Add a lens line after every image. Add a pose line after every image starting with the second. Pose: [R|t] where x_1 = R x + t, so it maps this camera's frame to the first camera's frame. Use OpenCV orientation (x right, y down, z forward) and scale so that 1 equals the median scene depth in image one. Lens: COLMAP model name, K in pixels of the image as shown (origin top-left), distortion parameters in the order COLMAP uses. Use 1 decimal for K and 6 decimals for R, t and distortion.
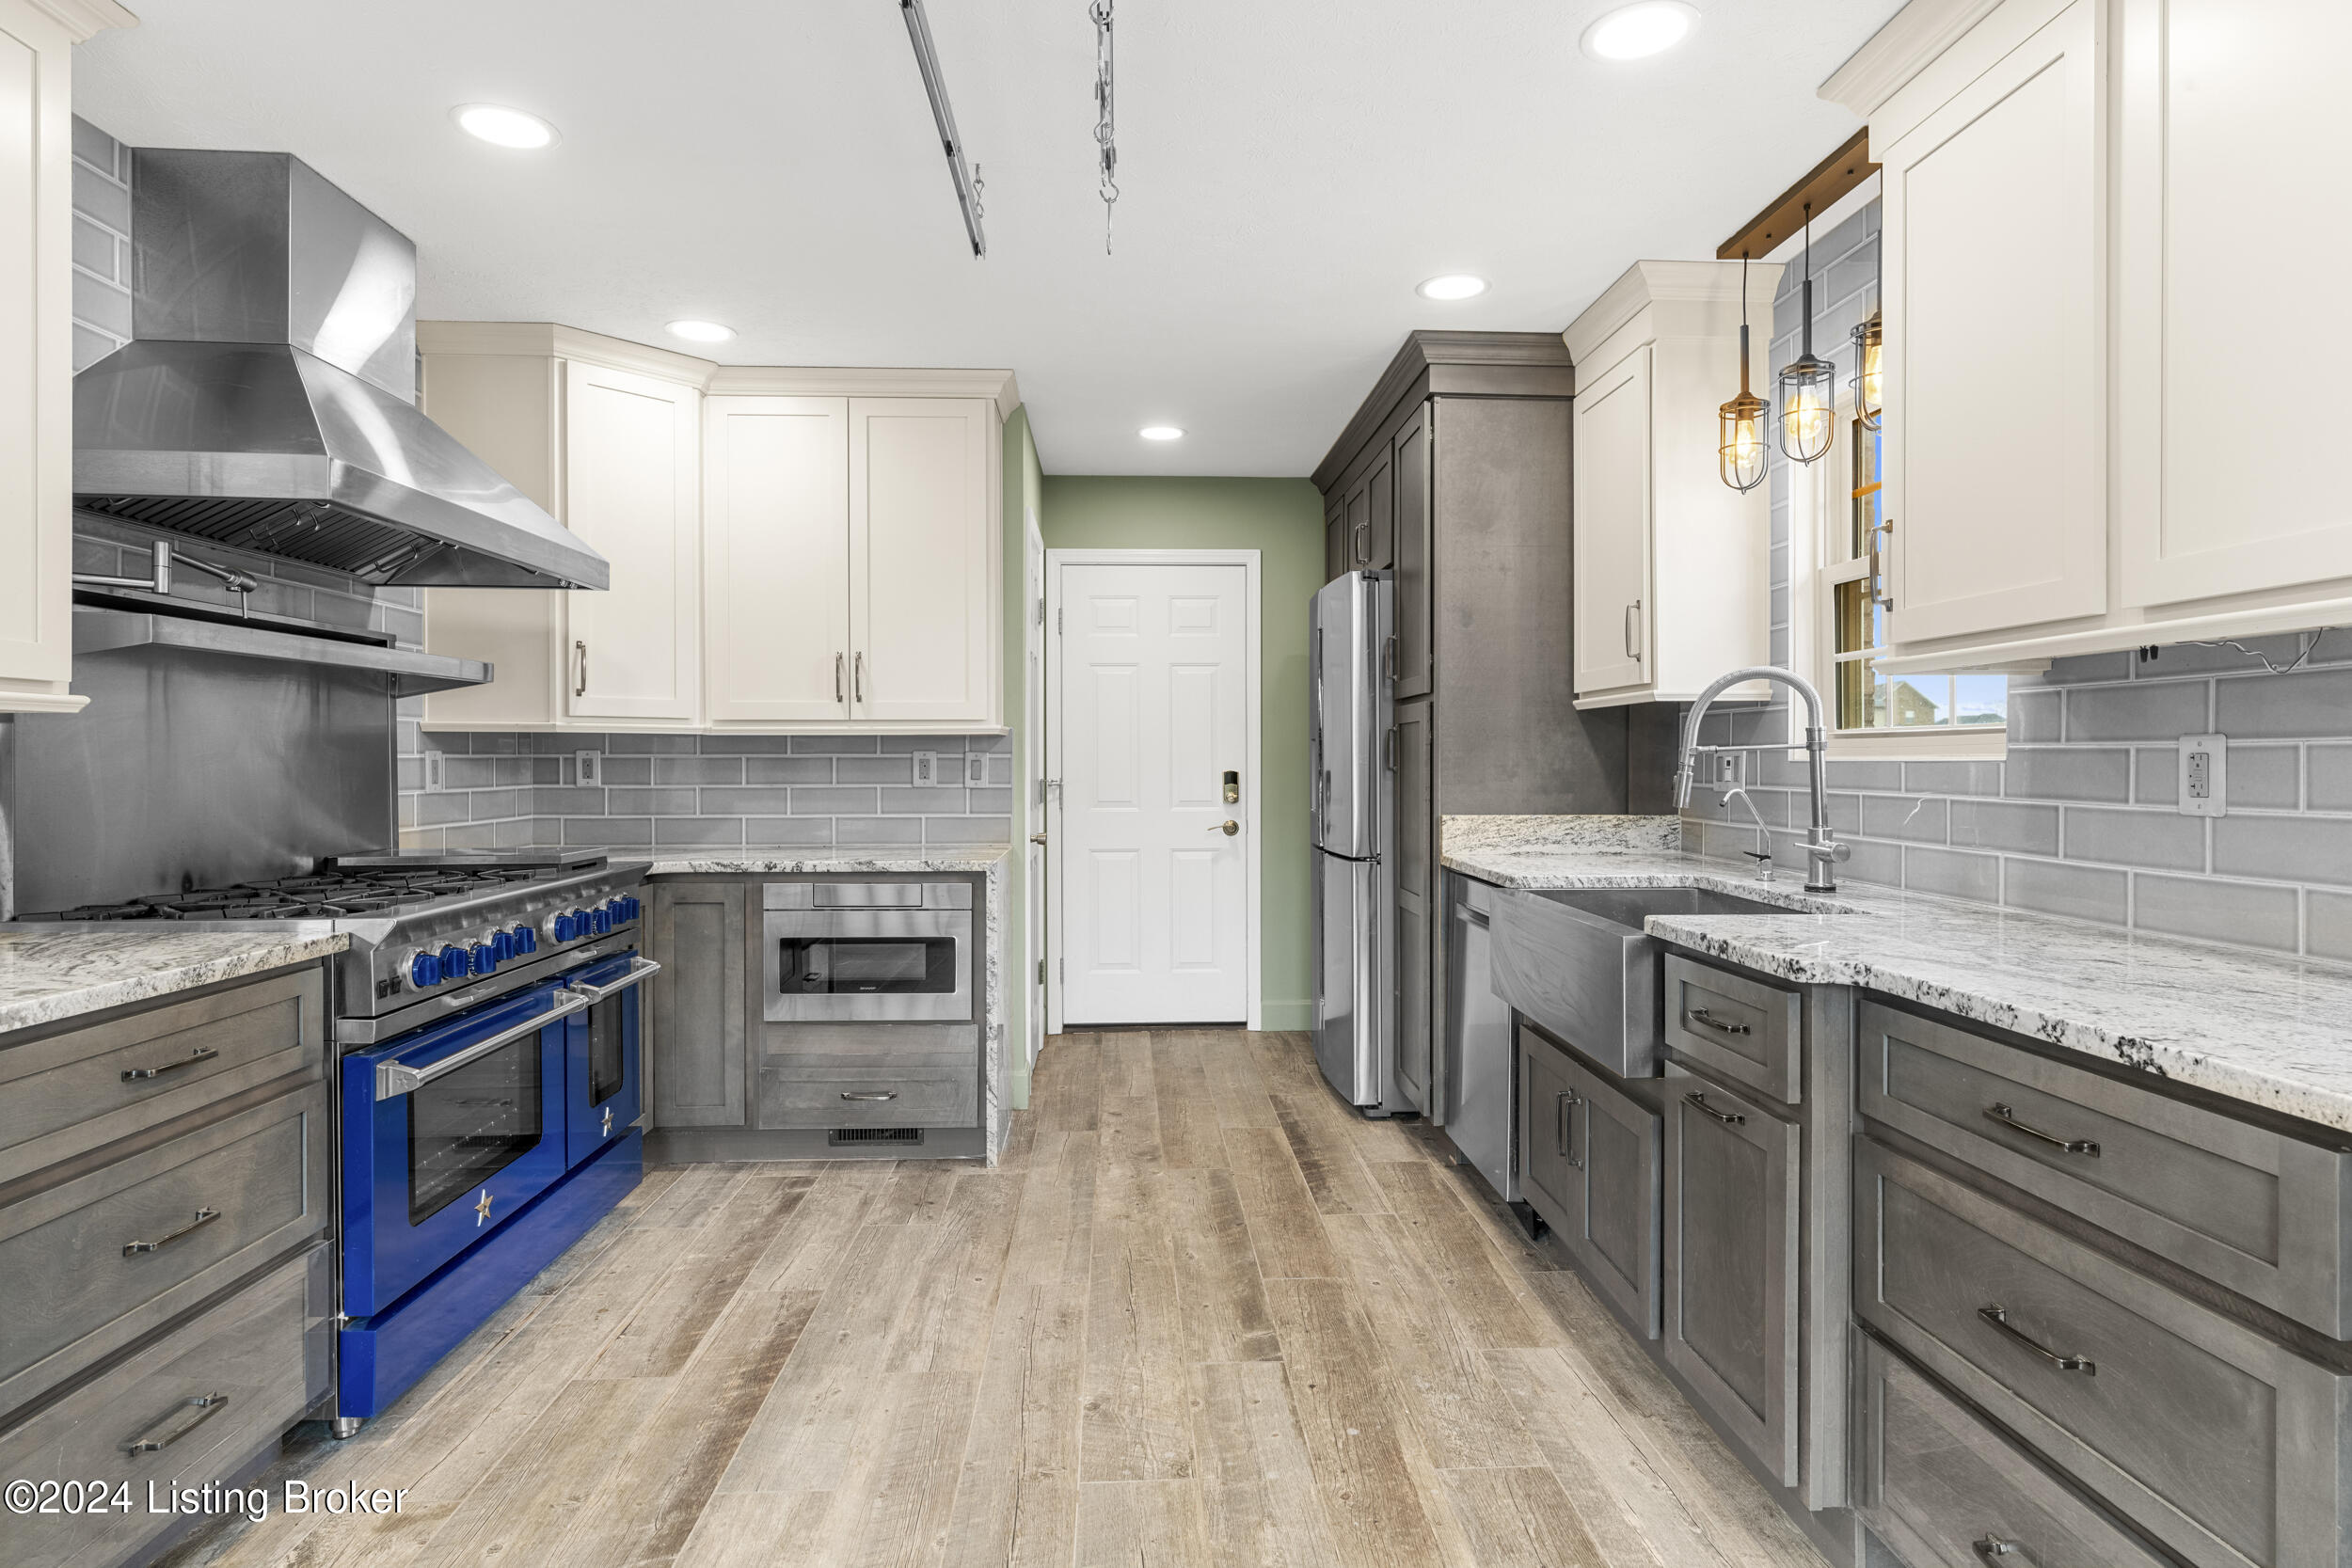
lens RADIAL K [[1273.1, 0, 1178.5], [0, 1273.1, 775.0], [0, 0, 1]] dist [0.003035, -0.001456]
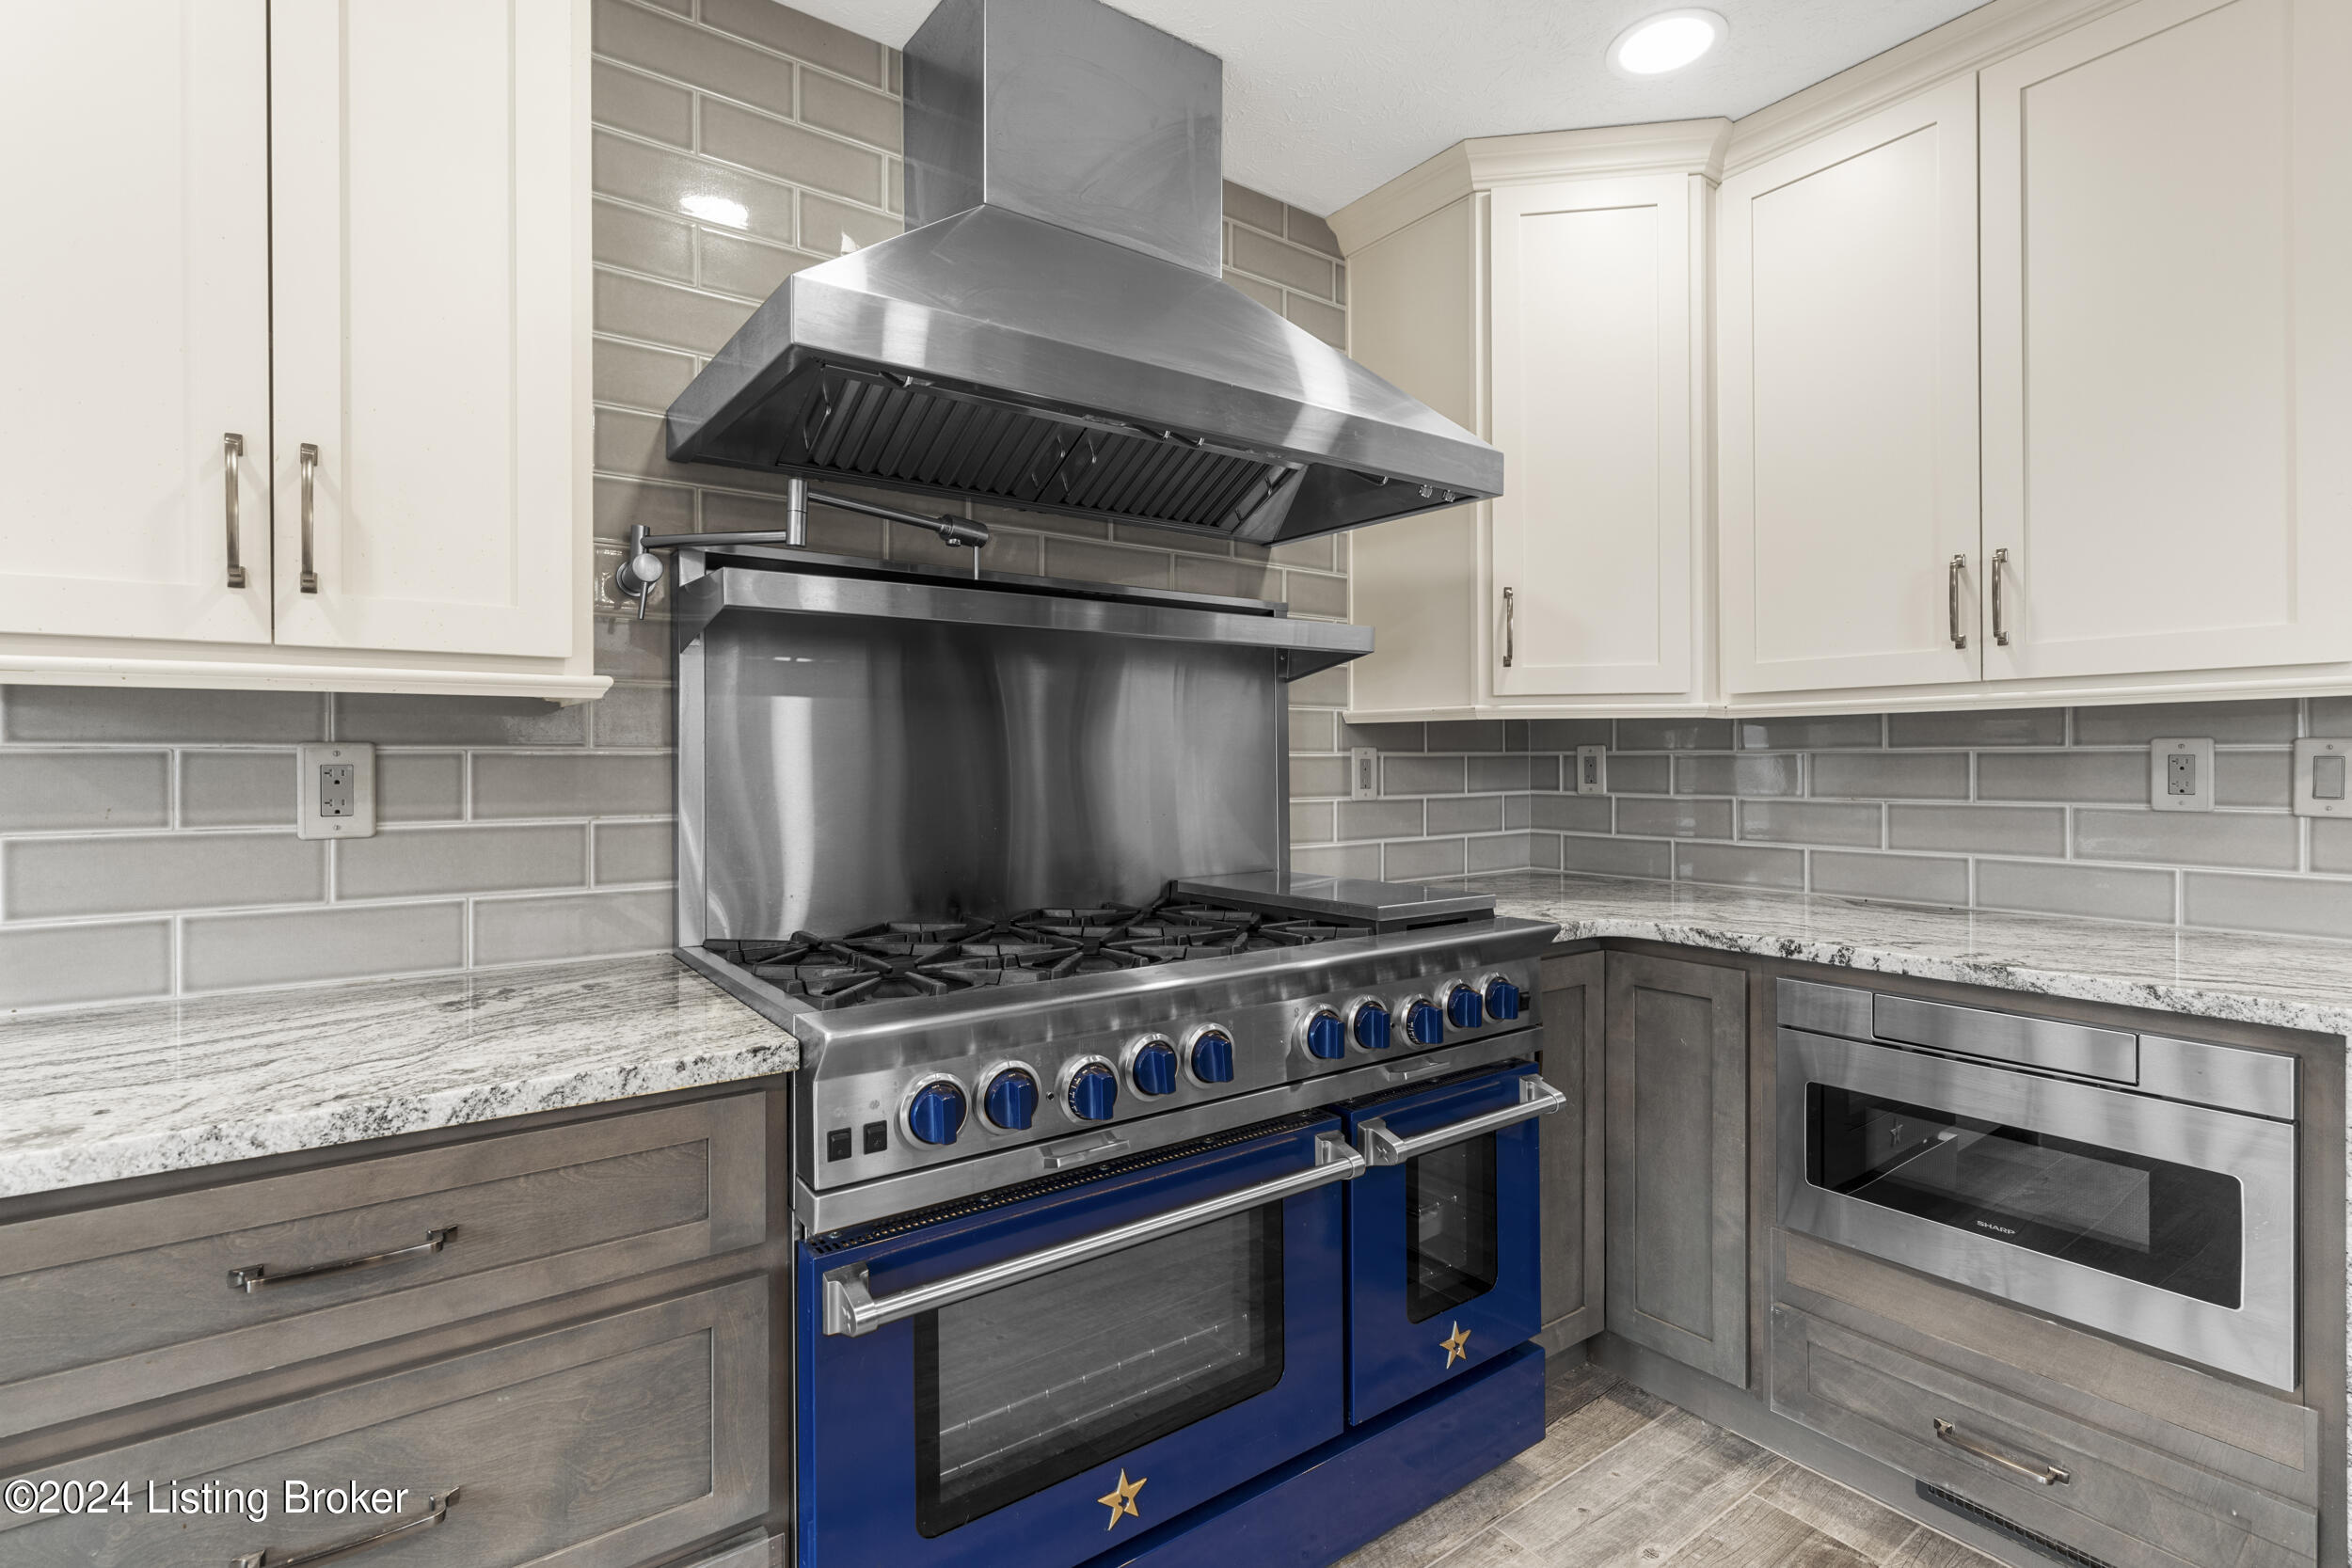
lens RADIAL K [[1111.1, 0, 1171.7], [0, 1111.1, 761.2], [0, 0, 1]] dist [-0.002918, 0.000615]
pose [[0.550659, -0.001629, -0.834729, -0.071071], [-0.007285, 0.999951, -0.006757, -0.005427], [0.834699, 0.009802, 0.550620, 0.557446]]
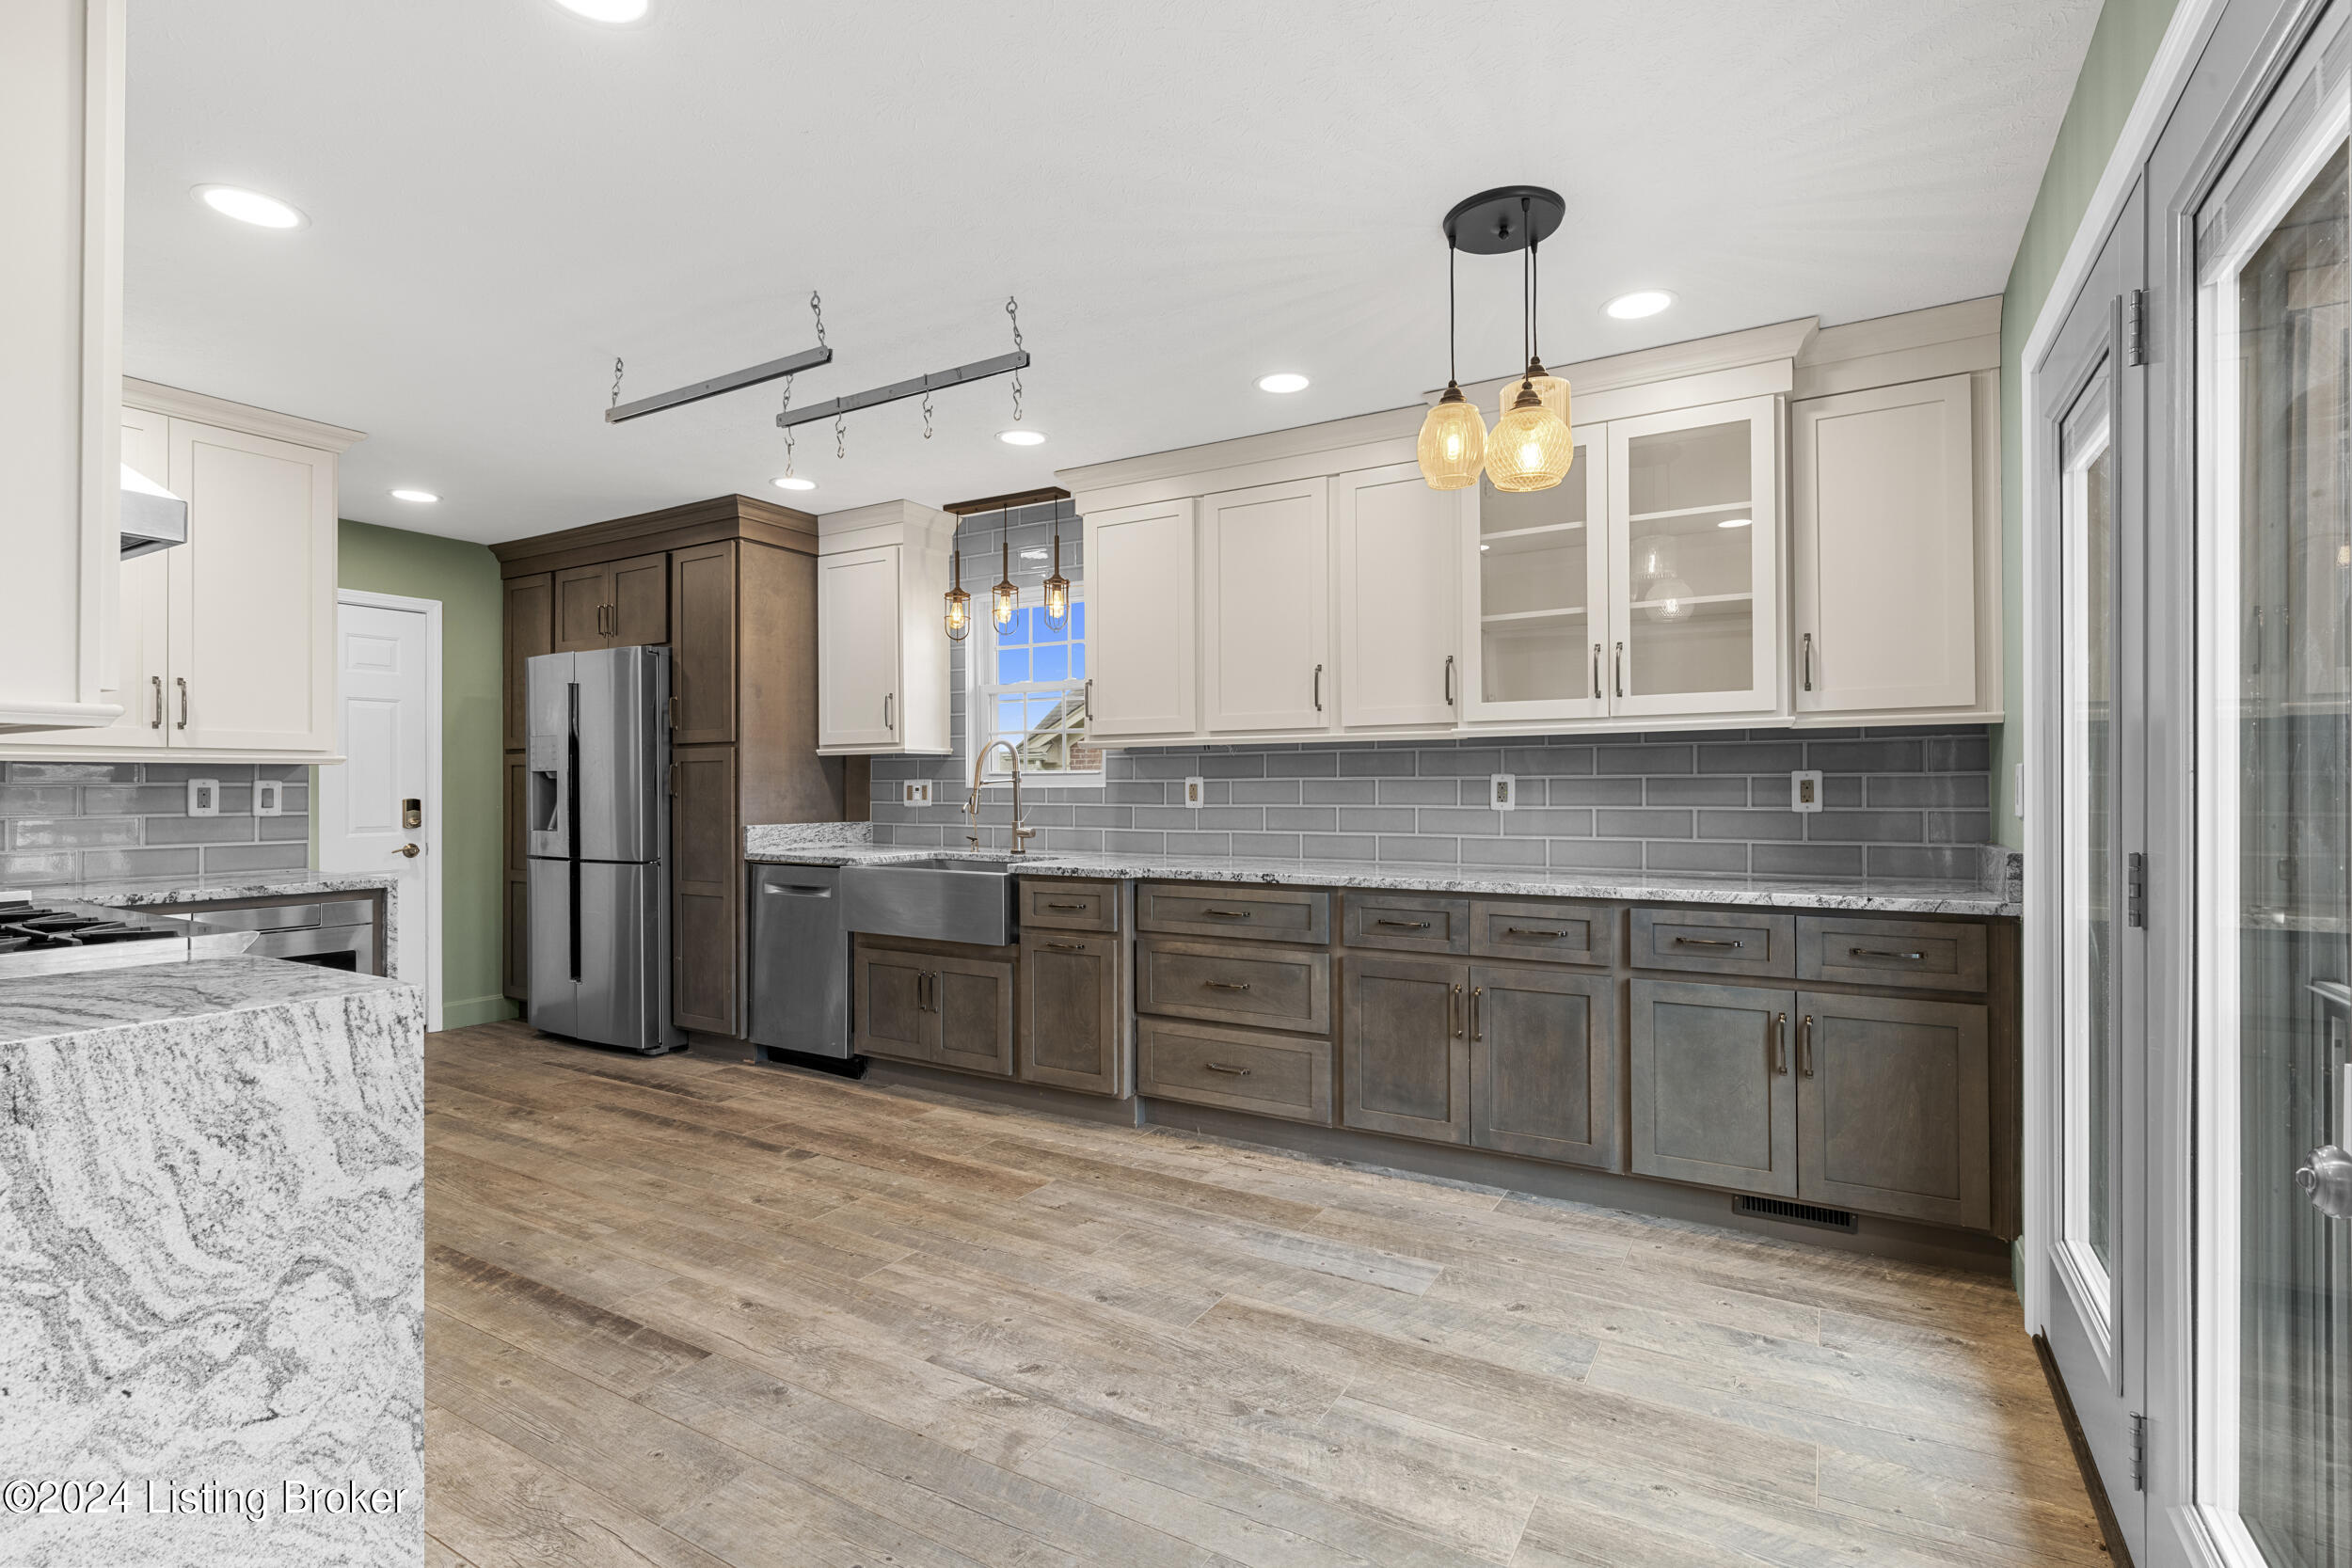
lens RADIAL K [[1111.1, 0, 1184.9], [0, 1111.1, 787.6], [0, 0, 1]] dist [-0.002918, 0.000615]
pose [[0.546936, -0.001392, 0.837173, -0.646291], [0.012167, 0.999906, -0.006286, 0.002538], [-0.837086, 0.013624, 0.546902, -0.134058]]
